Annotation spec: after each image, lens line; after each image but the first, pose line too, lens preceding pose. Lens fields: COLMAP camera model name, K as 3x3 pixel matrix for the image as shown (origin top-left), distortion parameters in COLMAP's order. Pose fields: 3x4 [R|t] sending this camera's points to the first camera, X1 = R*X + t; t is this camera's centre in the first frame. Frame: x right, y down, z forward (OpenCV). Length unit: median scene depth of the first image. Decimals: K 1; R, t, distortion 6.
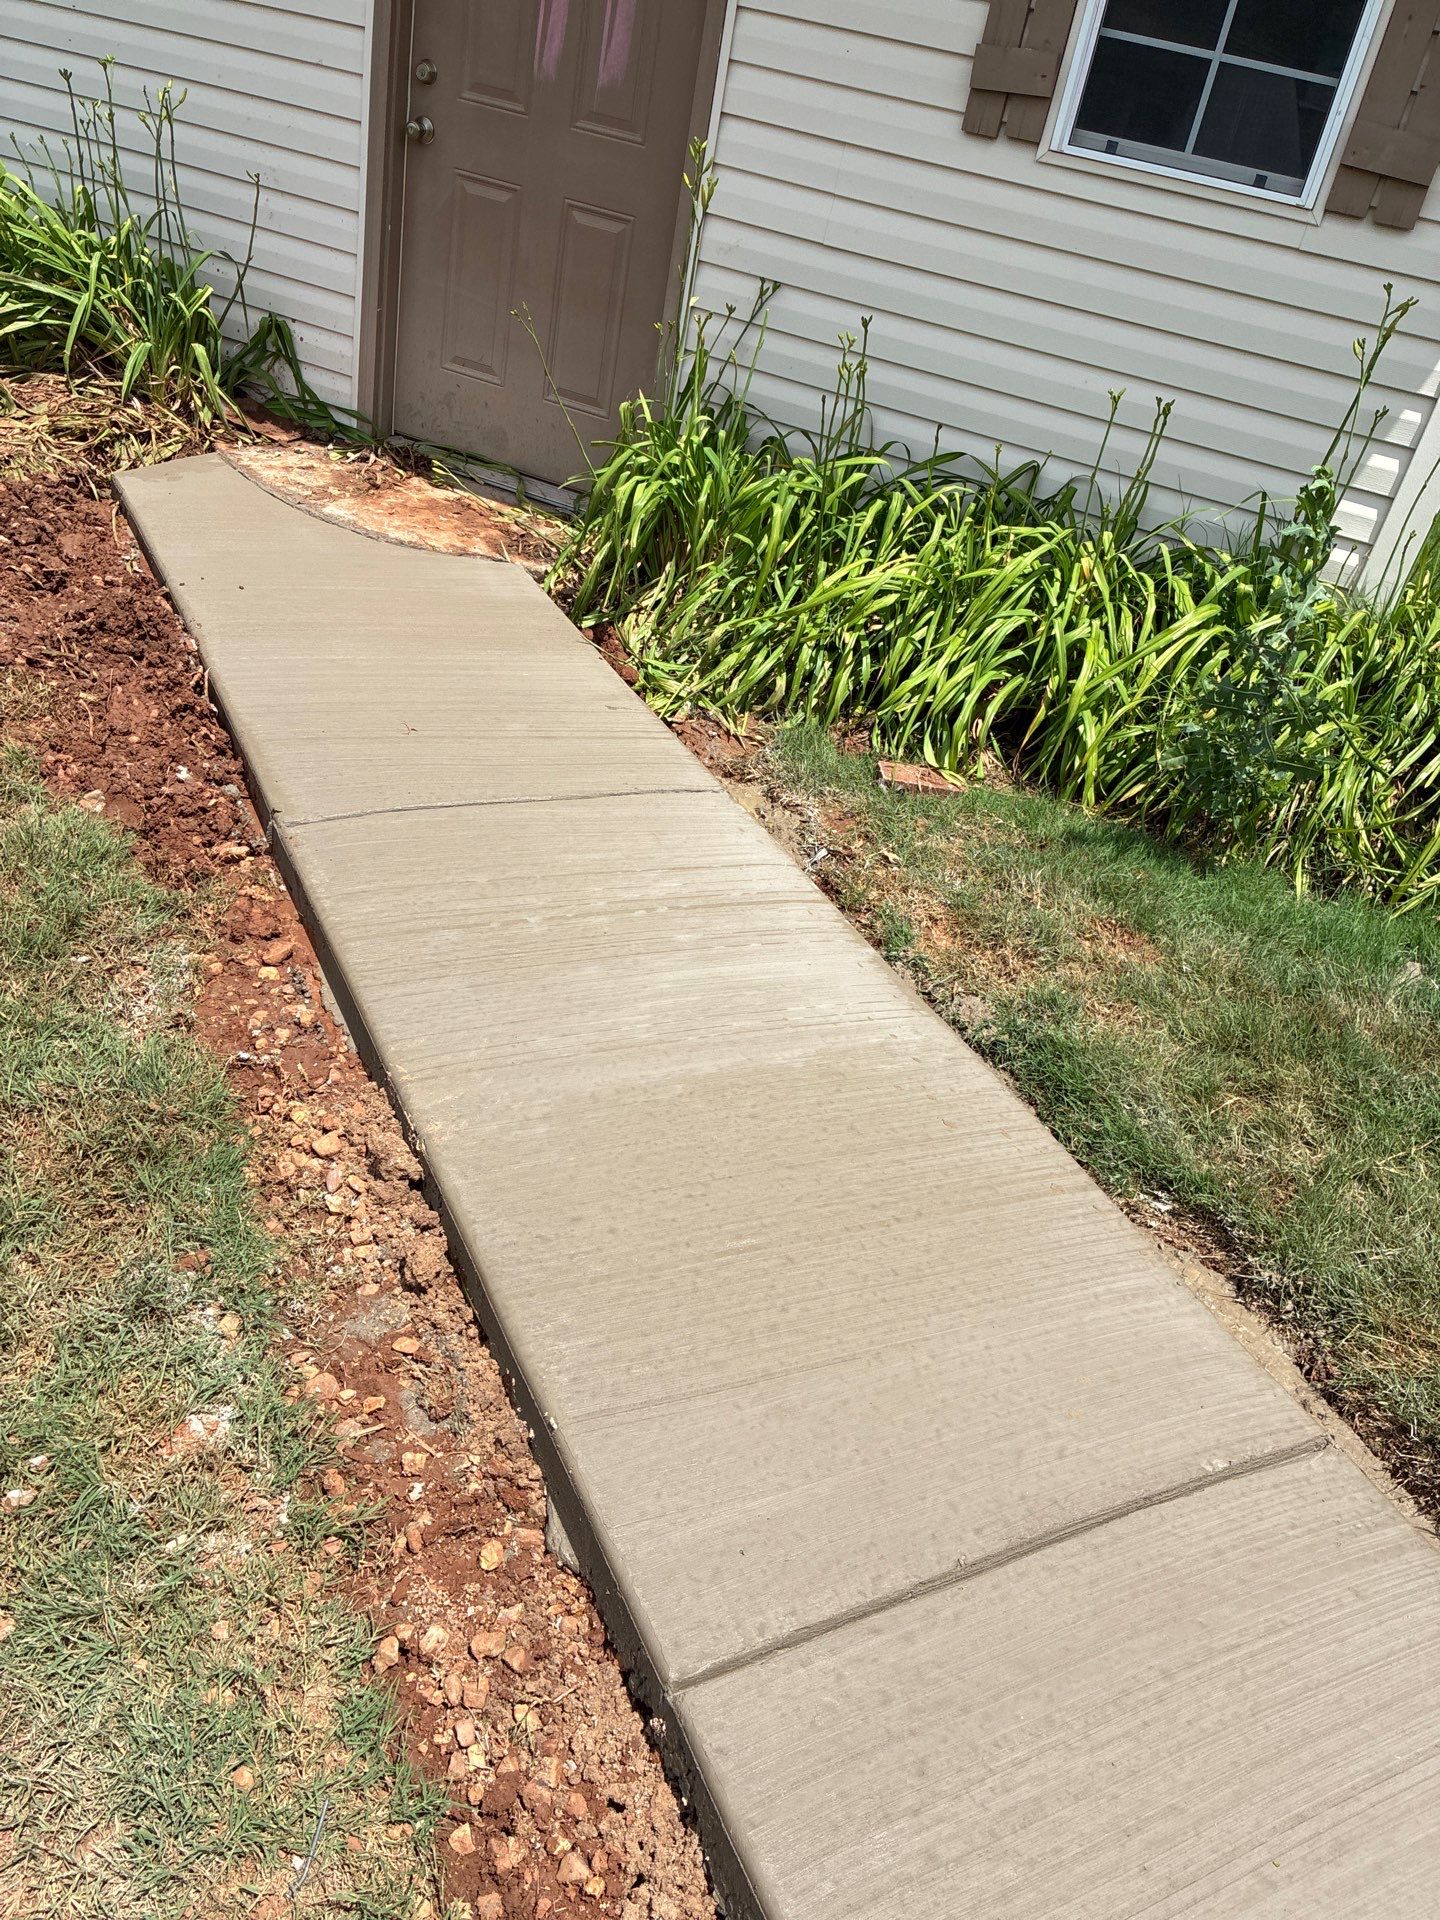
lens RADIAL K [[1489.3, 0, 714.3], [0, 1489.3, 960.8], [0, 0, 1]] dist [0.069044, -0.084078]
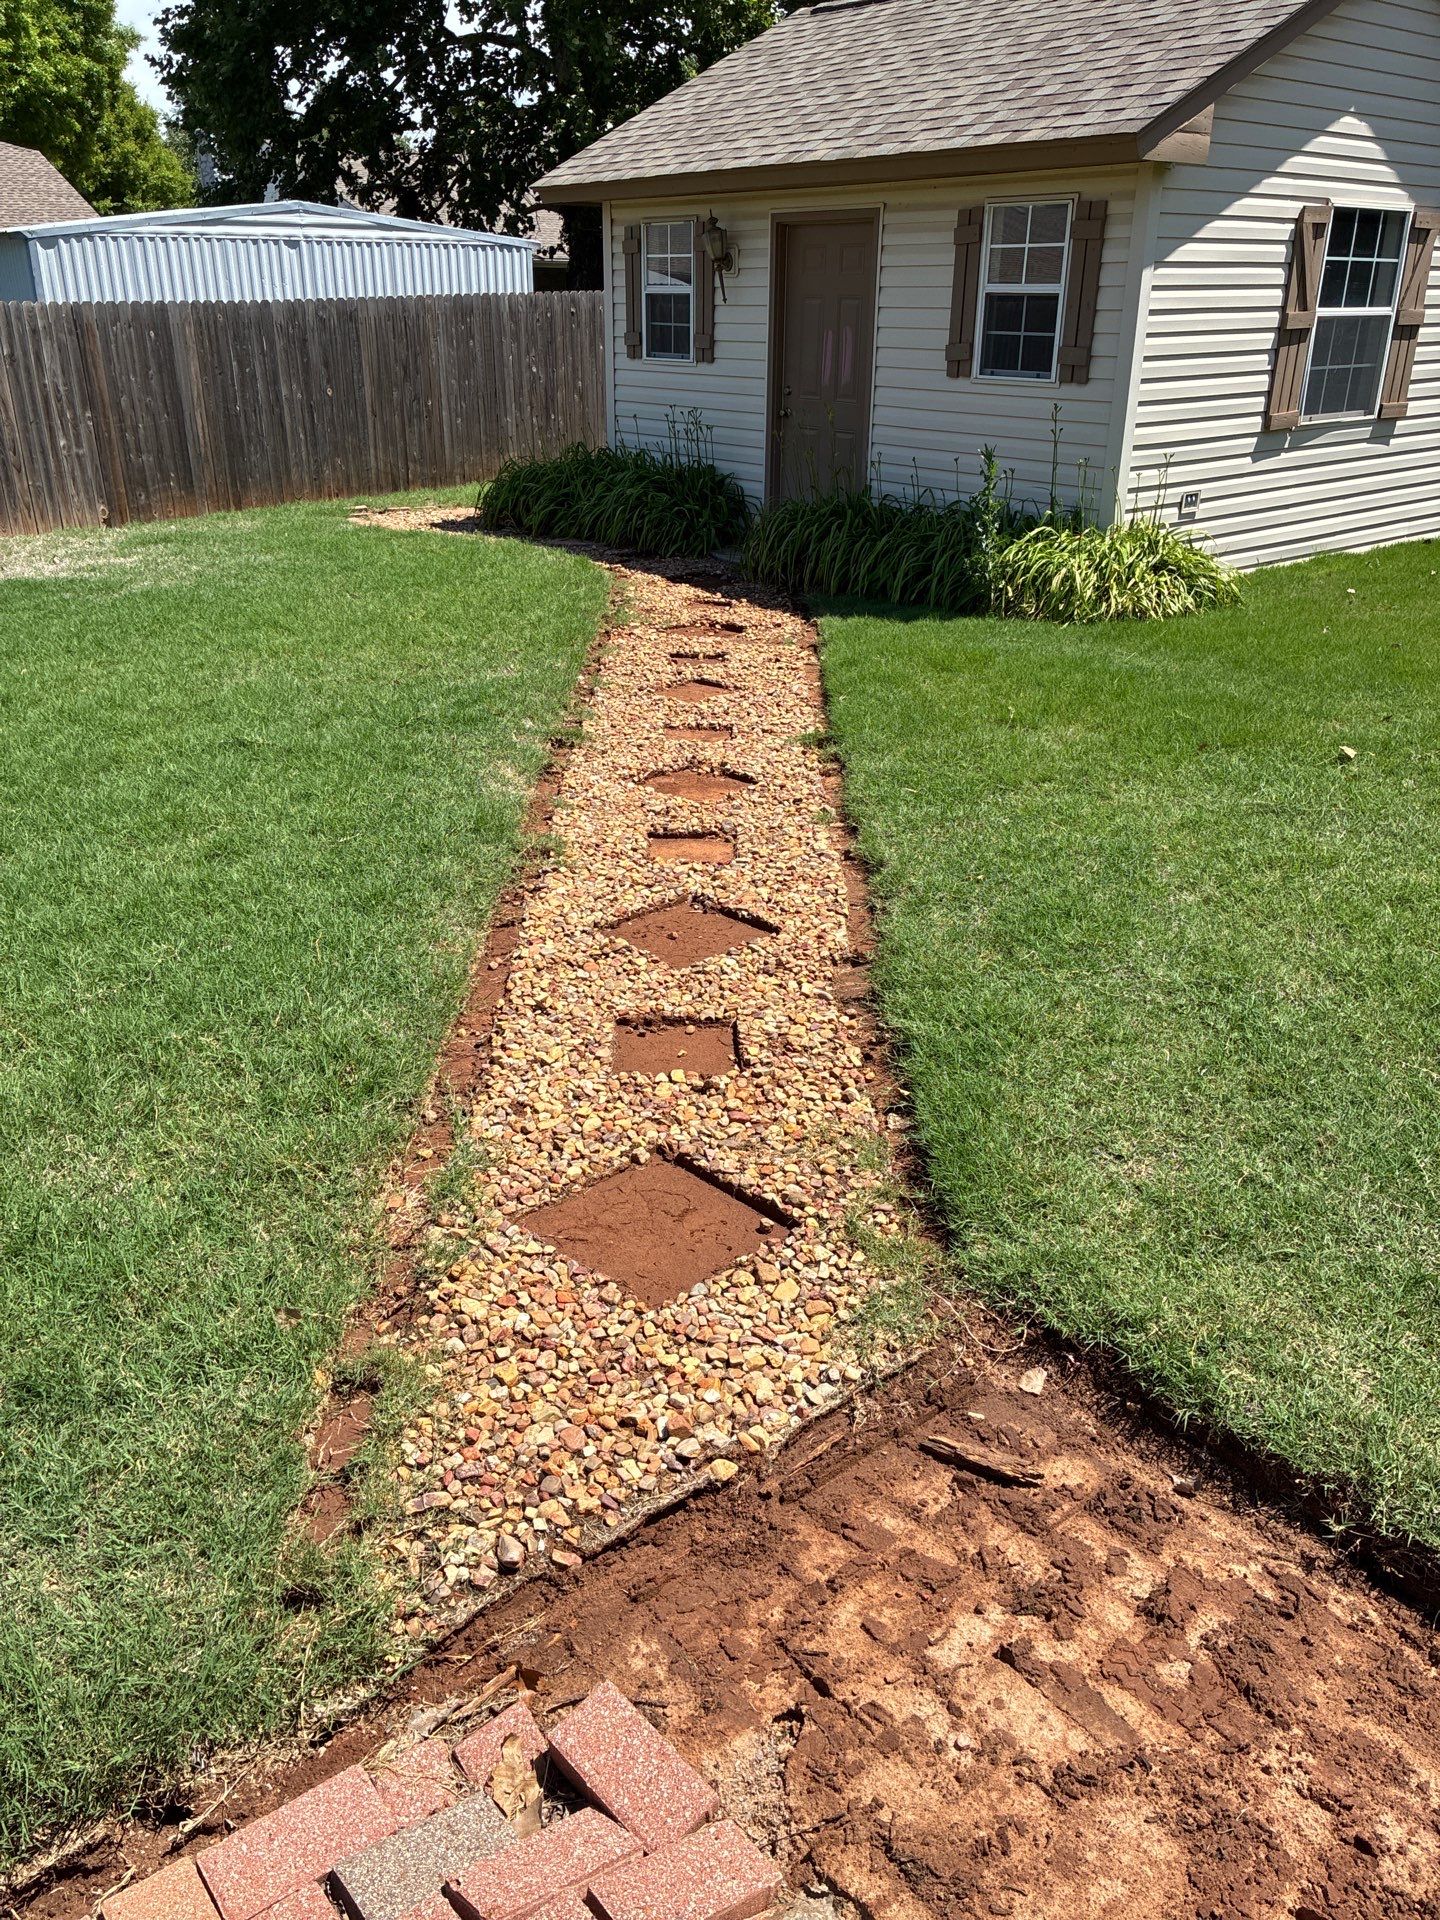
lens RADIAL K [[1489.3, 0, 709.2], [0, 1489.3, 945.4], [0, 0, 1]] dist [0.069044, -0.084078]
pose [[0.885359, 0.018056, -0.464557, 0.879853], [-0.113627, 0.977345, -0.178565, 0.779027], [0.450808, 0.210881, 0.867353, -1.035955]]
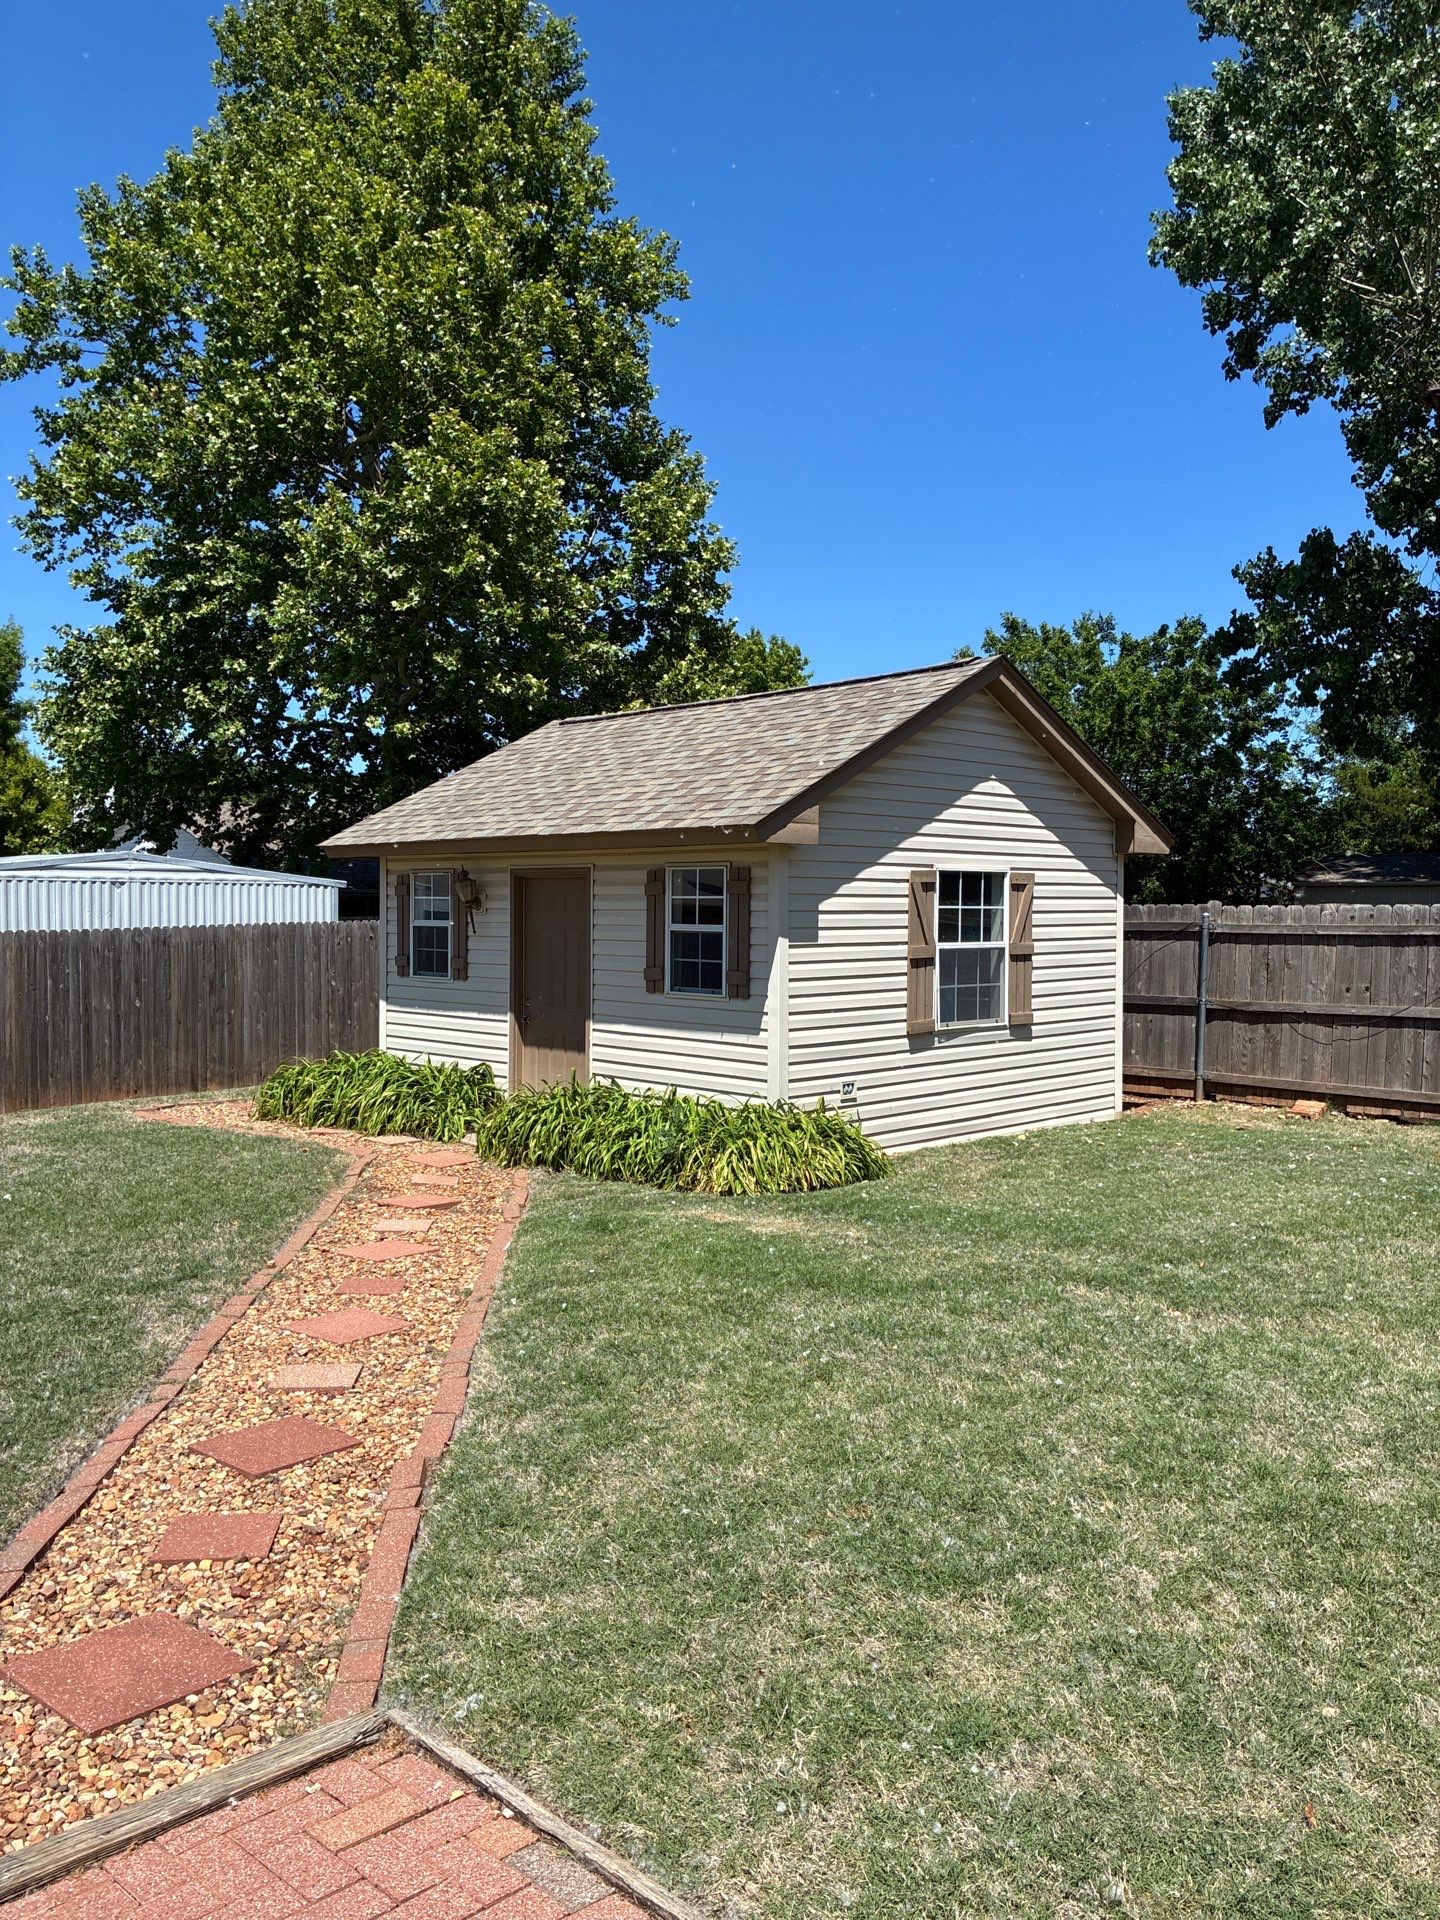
lens RADIAL K [[1489.3, 0, 751.0], [0, 1489.3, 955.1], [0, 0, 1]] dist [0.069044, -0.084078]
pose [[0.928534, -0.154832, -0.337419, 1.229237], [-0.053610, 0.843433, -0.534554, 0.881719], [0.367356, 0.514440, 0.774856, -1.163567]]
